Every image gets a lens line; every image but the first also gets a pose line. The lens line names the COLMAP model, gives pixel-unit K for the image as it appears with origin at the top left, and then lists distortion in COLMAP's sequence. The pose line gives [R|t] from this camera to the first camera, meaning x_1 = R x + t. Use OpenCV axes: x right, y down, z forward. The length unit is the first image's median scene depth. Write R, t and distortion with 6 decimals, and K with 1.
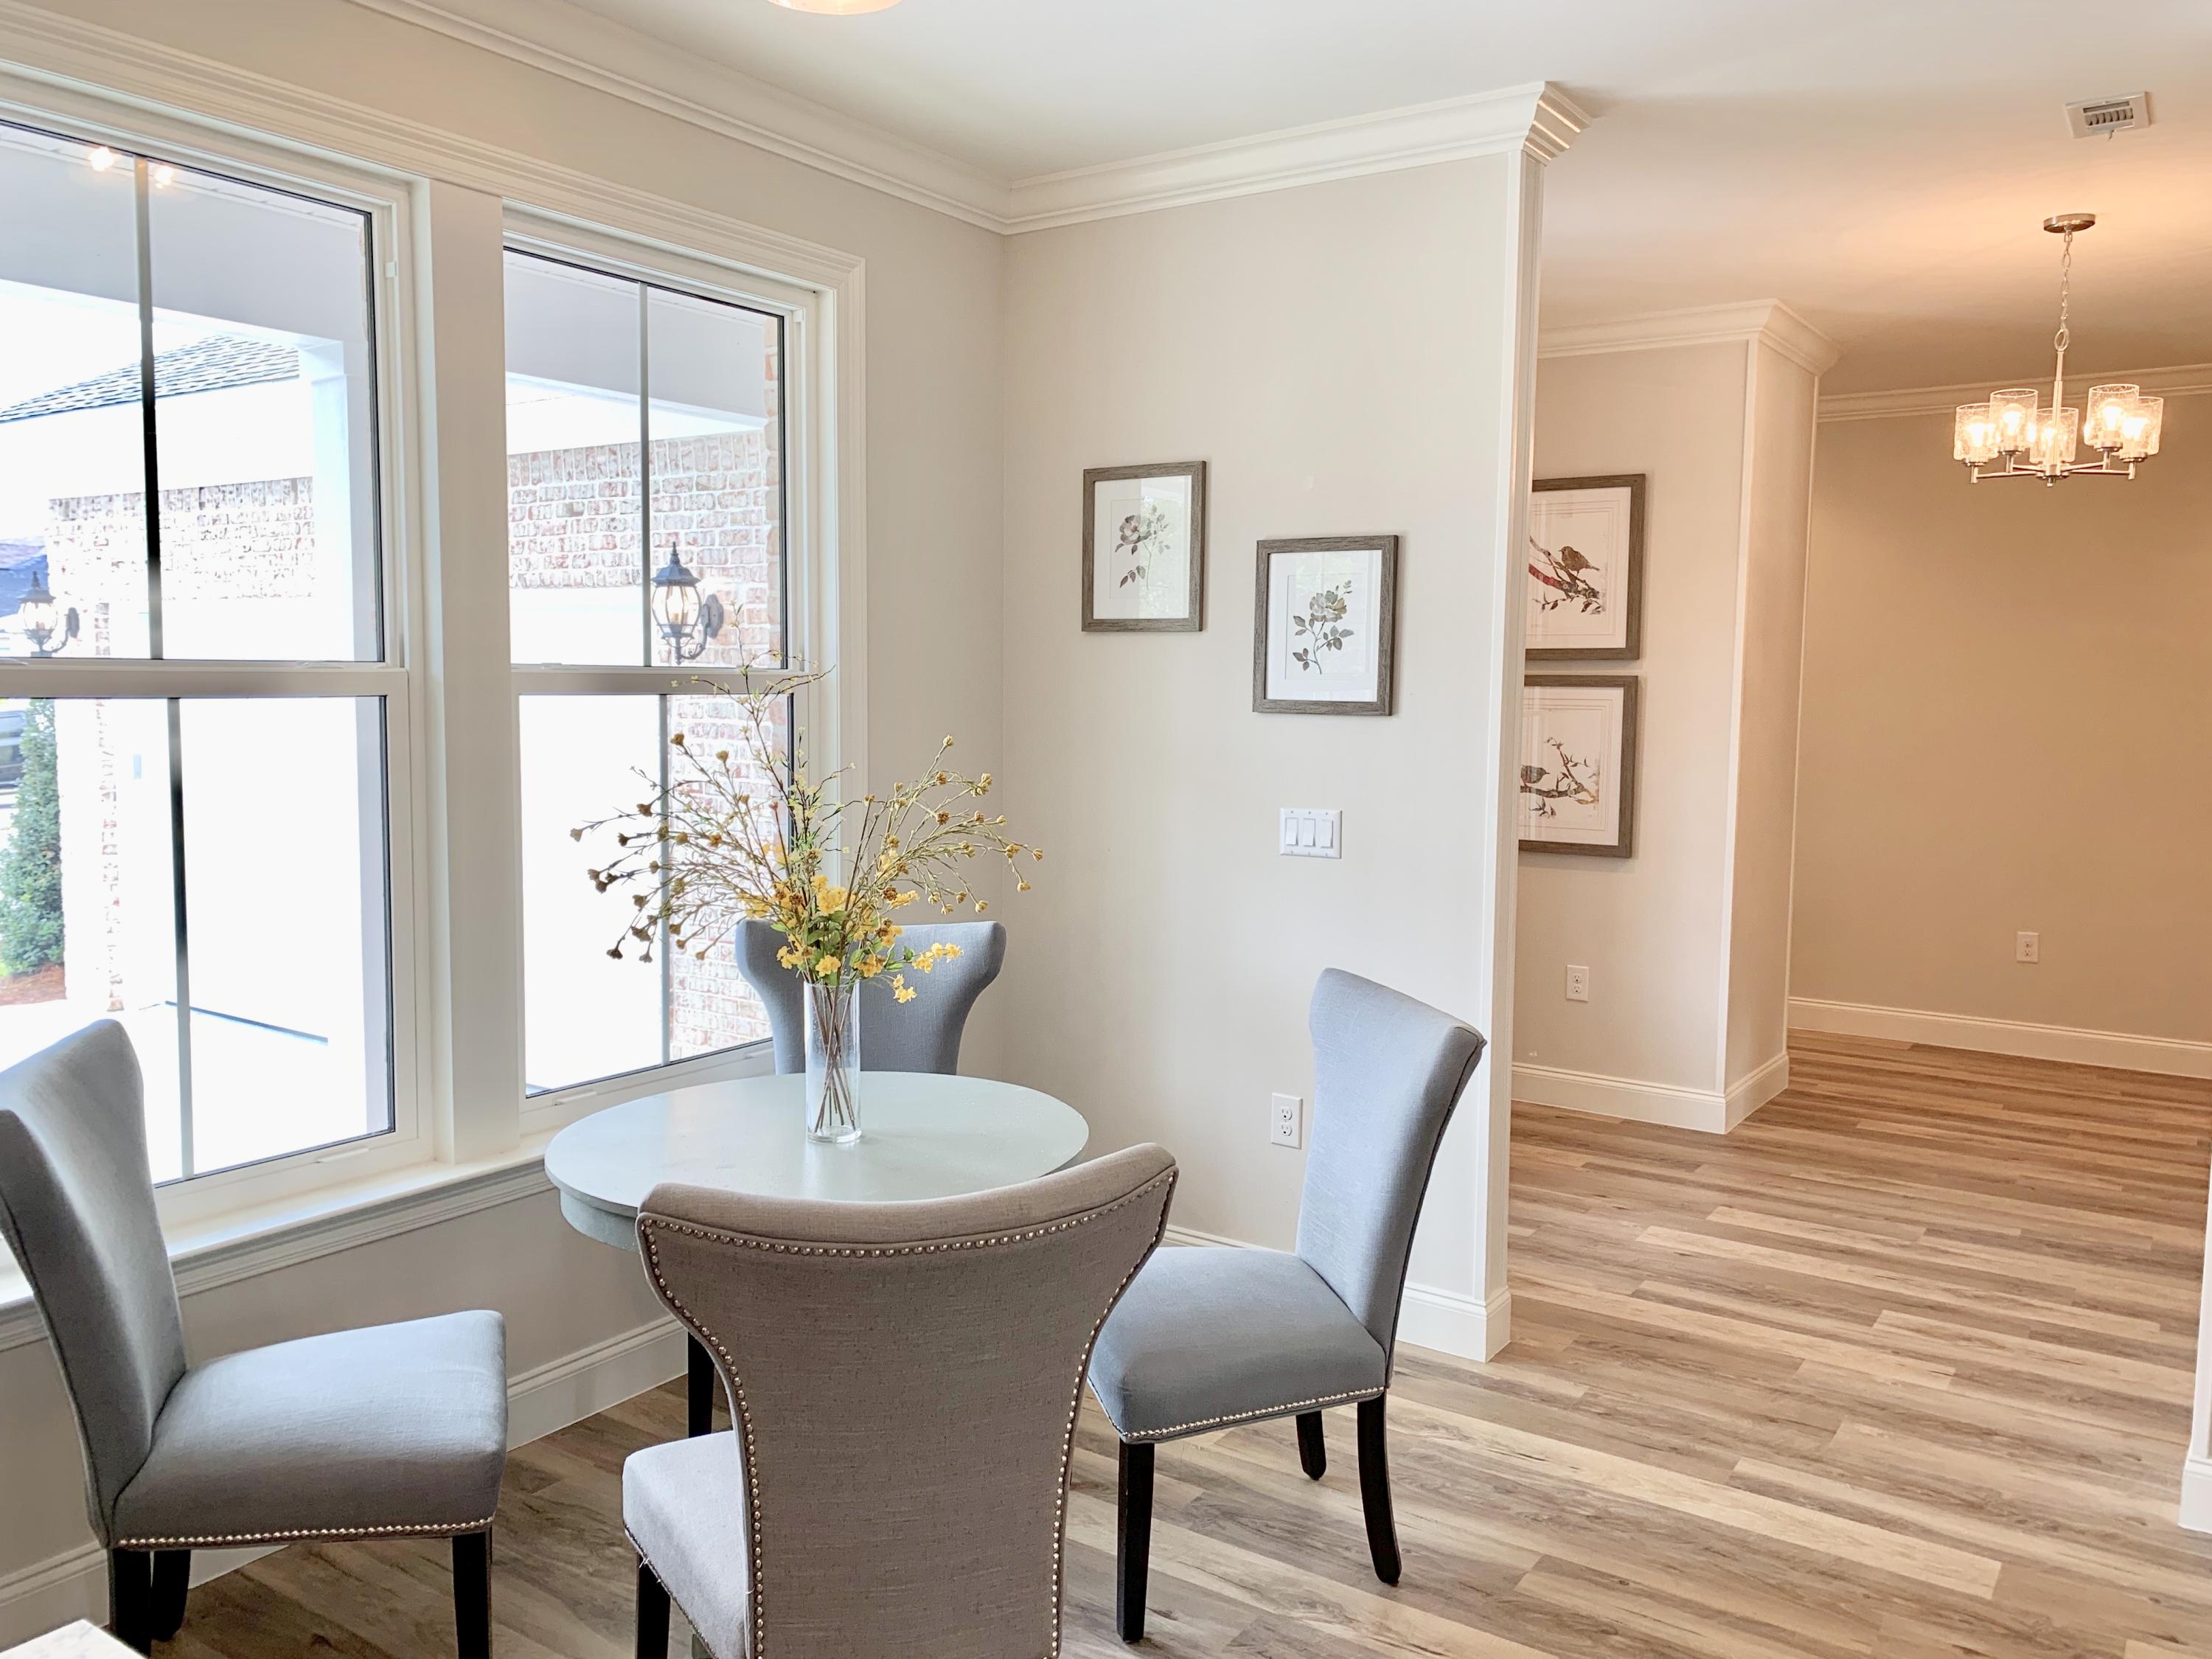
lens RADIAL K [[1700.7, 0, 1106.0], [0, 1700.7, 829.5], [0, 0, 1]] dist [0.024530, -0.028997]
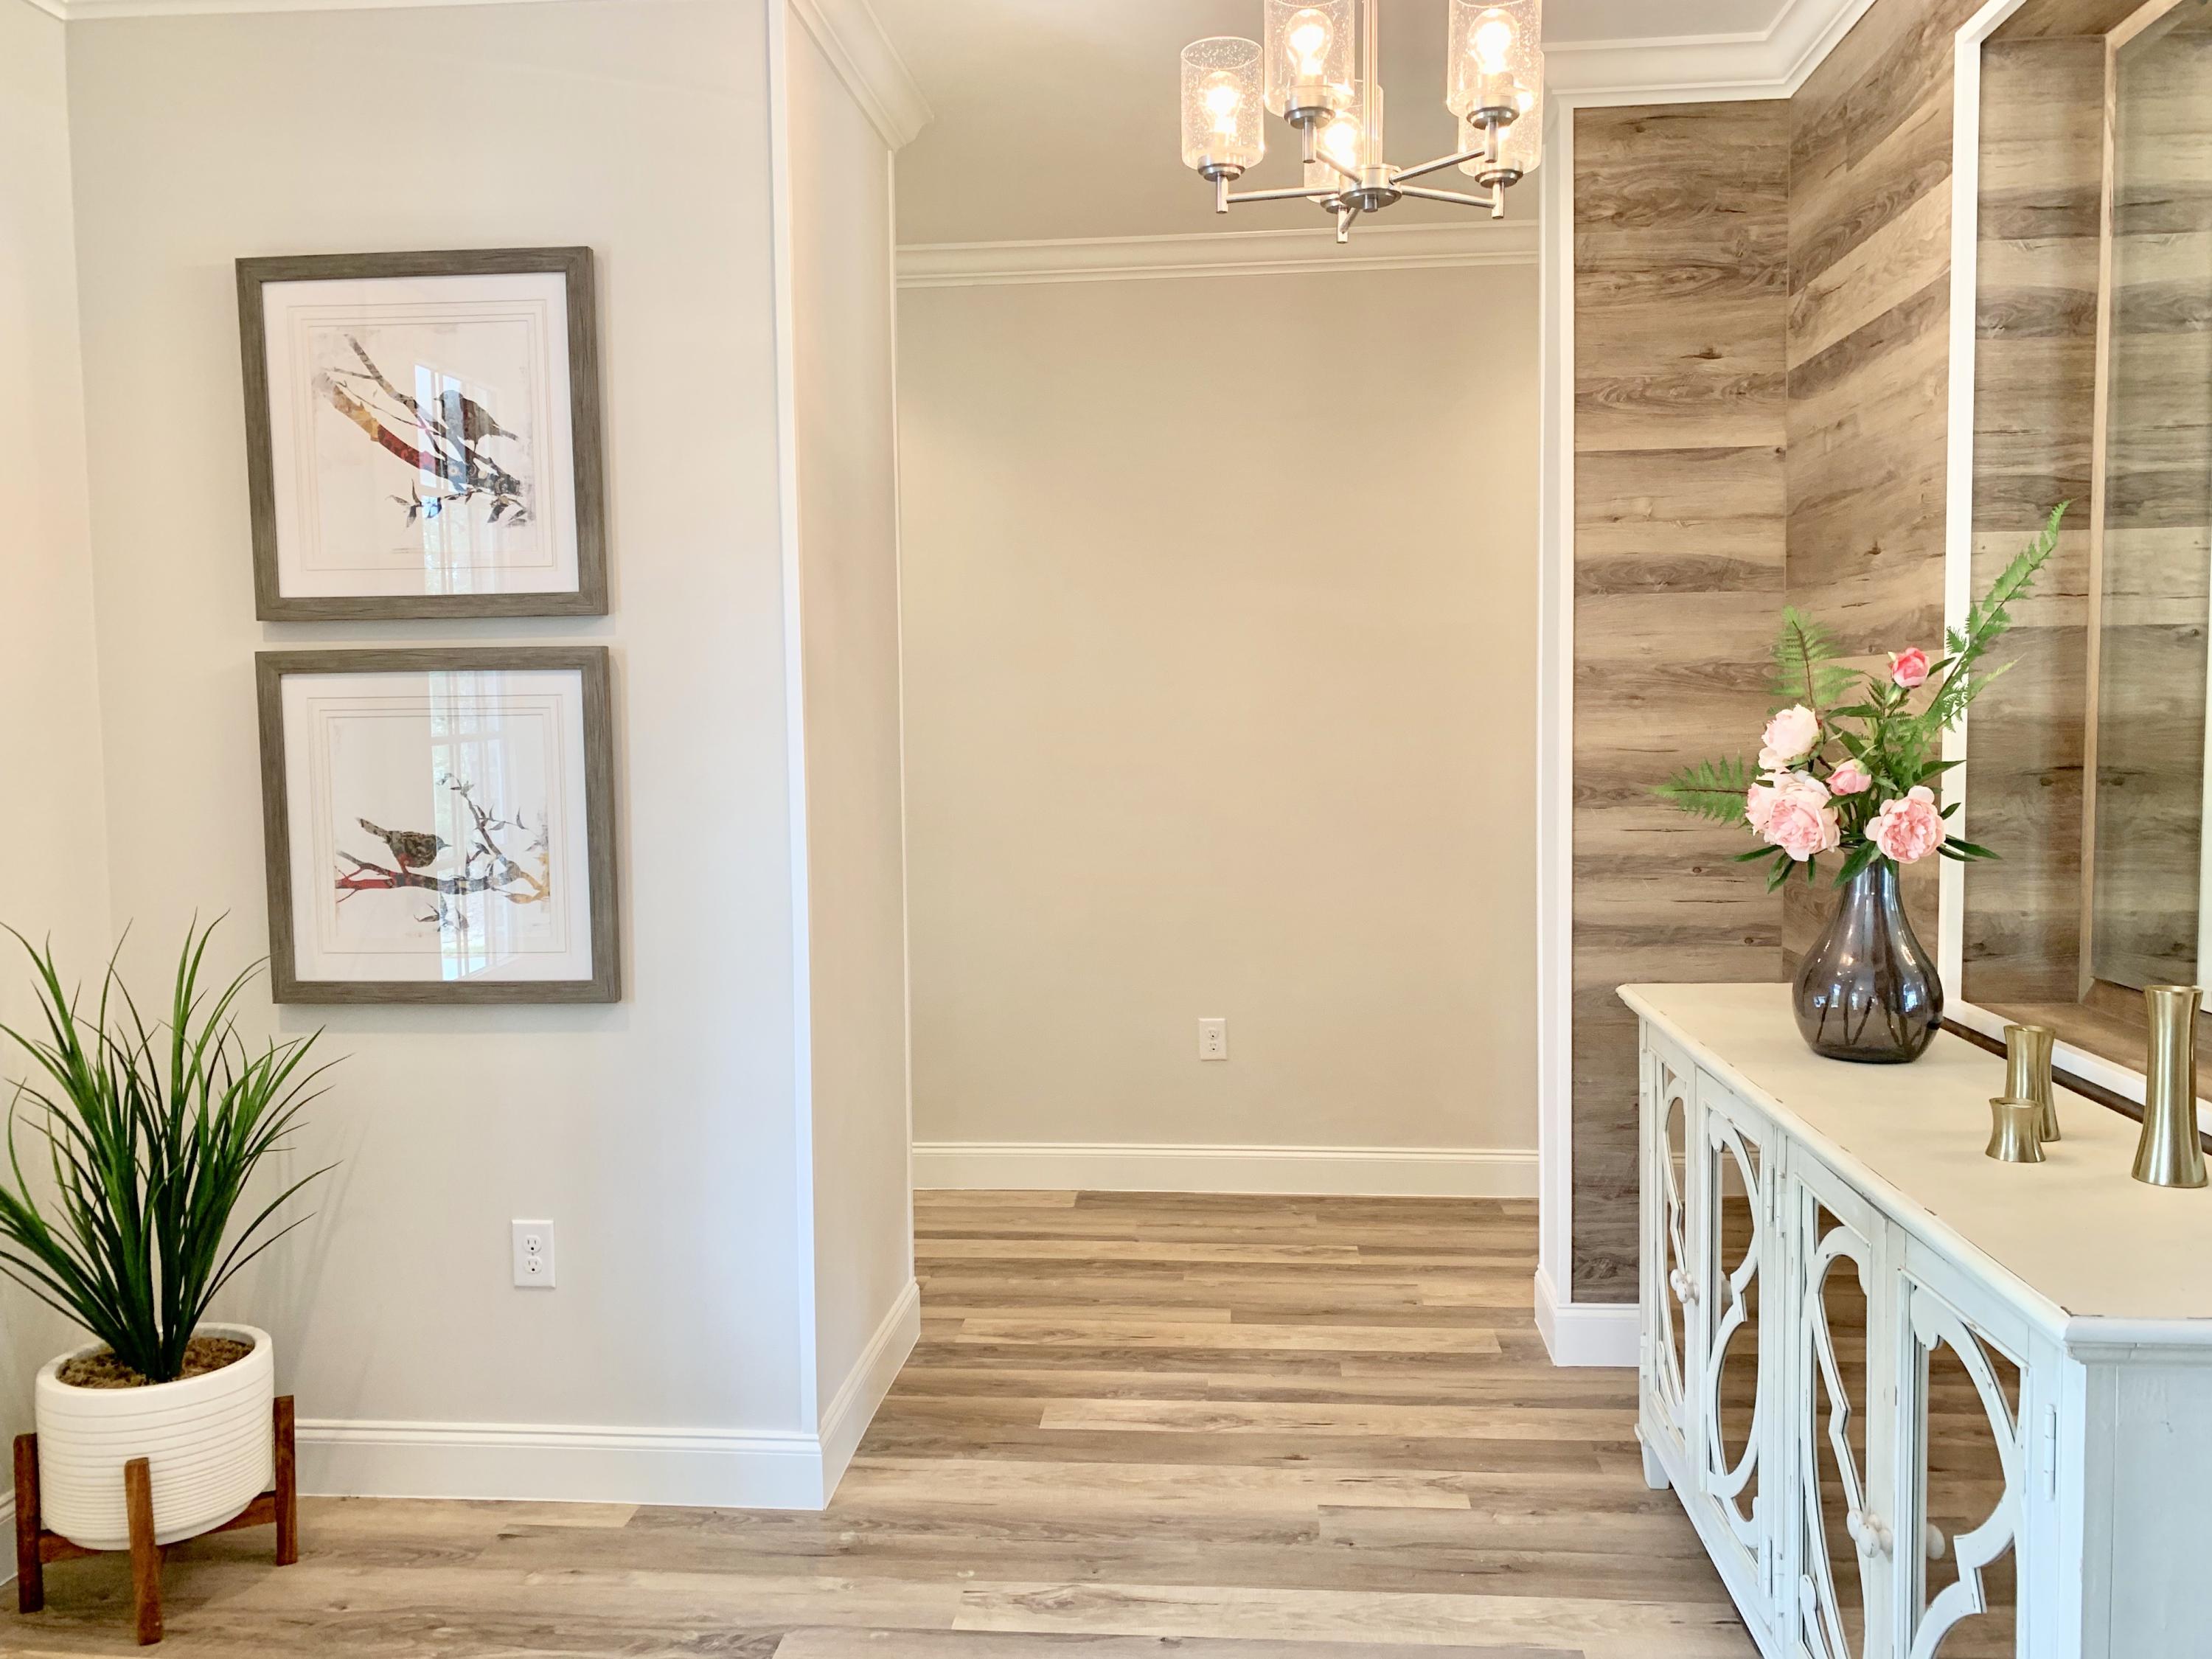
lens RADIAL K [[1712.5, 0, 1107.6], [0, 1712.5, 814.7], [0, 0, 1]] dist [0.022041, -0.018505]
pose [[0.868293, -0.052977, 0.493214, 0.185472], [0.067032, 0.997692, -0.010845, -0.024314], [-0.491501, 0.042478, 0.869840, 0.479770]]
